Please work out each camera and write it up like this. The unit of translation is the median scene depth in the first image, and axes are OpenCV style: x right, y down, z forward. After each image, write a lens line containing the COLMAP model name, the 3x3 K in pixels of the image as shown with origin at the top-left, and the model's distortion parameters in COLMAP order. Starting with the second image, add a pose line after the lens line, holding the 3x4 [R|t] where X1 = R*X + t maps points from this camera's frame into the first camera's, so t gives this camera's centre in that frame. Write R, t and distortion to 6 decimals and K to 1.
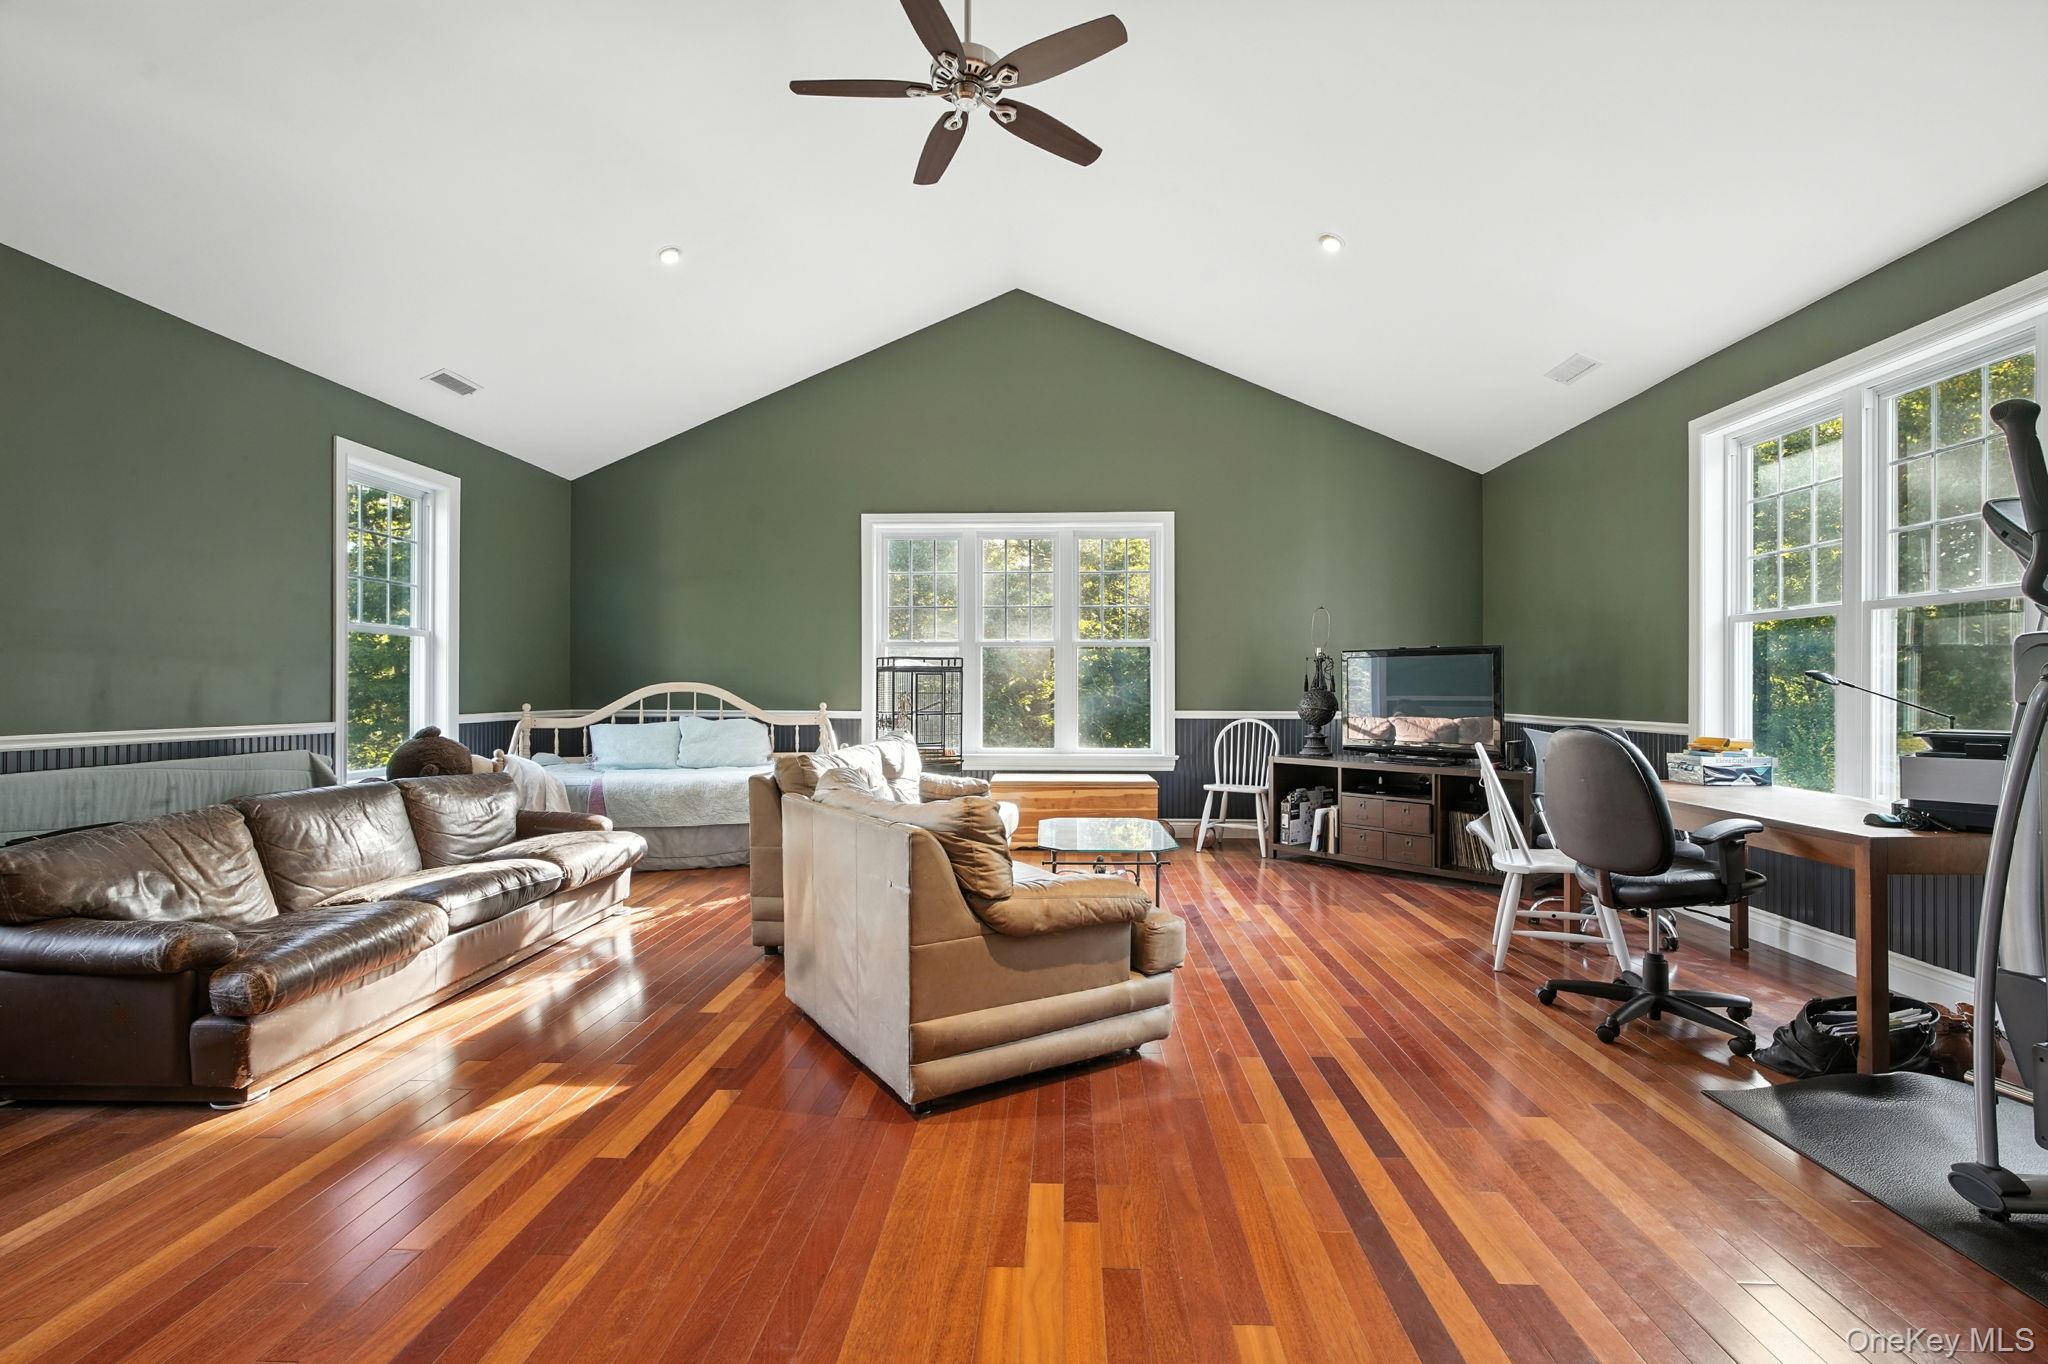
lens RADIAL K [[930.2, 0, 1031.5], [0, 930.2, 698.3], [0, 0, 1]] dist [-0.002973, -0.000185]
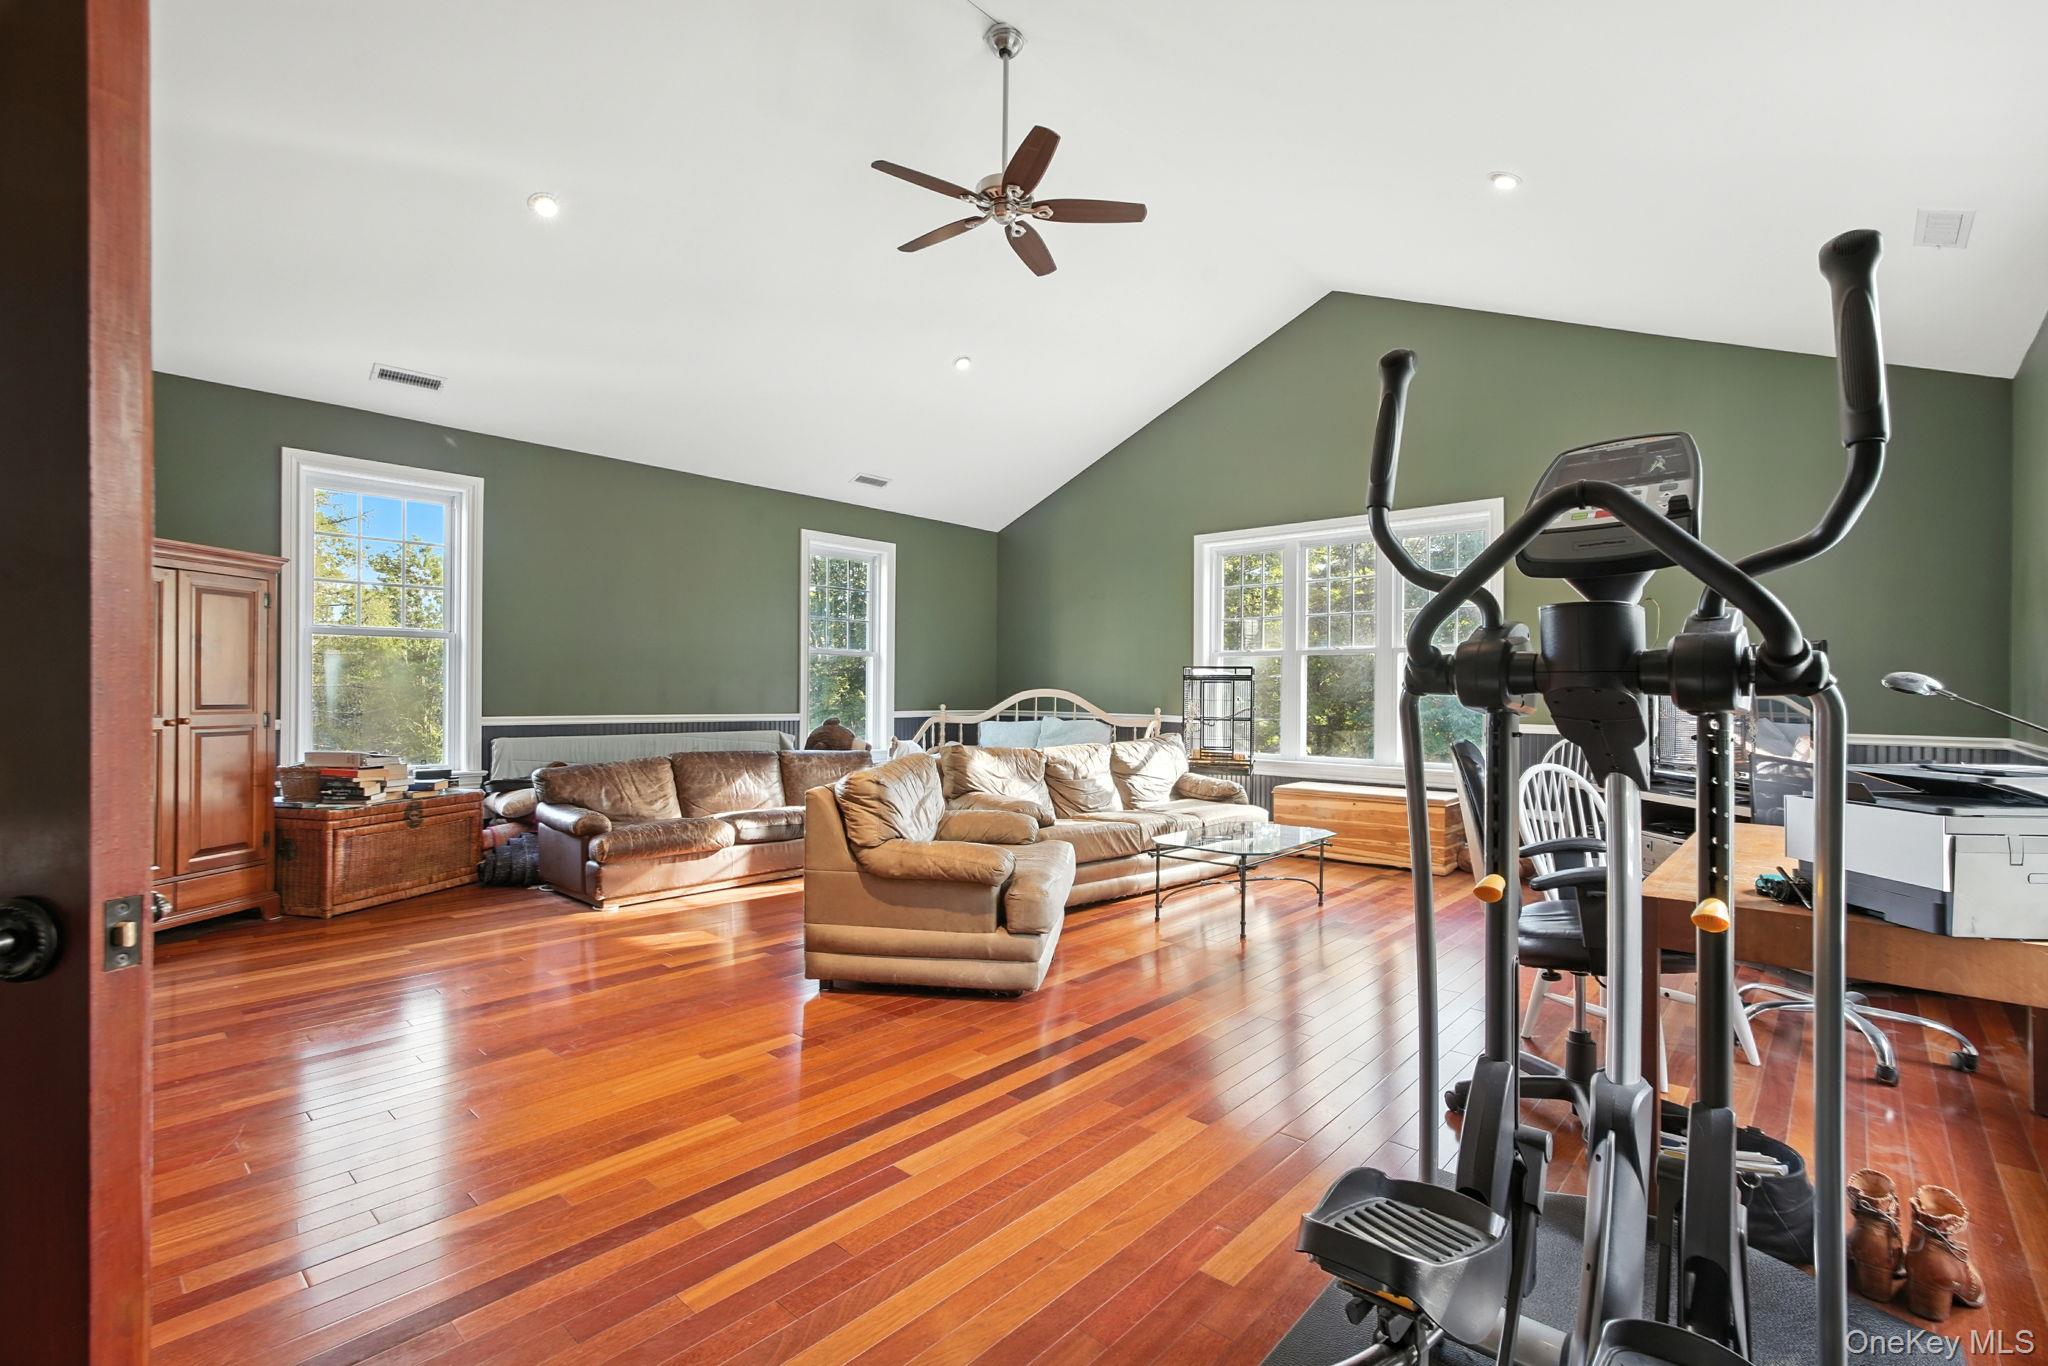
lens RADIAL K [[929.2, 0, 1029.2], [0, 929.2, 709.0], [0, 0, 1]] dist [-0.001579, -0.000168]
pose [[0.769320, 0.018037, -0.638608, 0.477358], [-0.015991, 0.999832, 0.008976, -0.001713], [0.638663, 0.003306, 0.769480, 0.047143]]
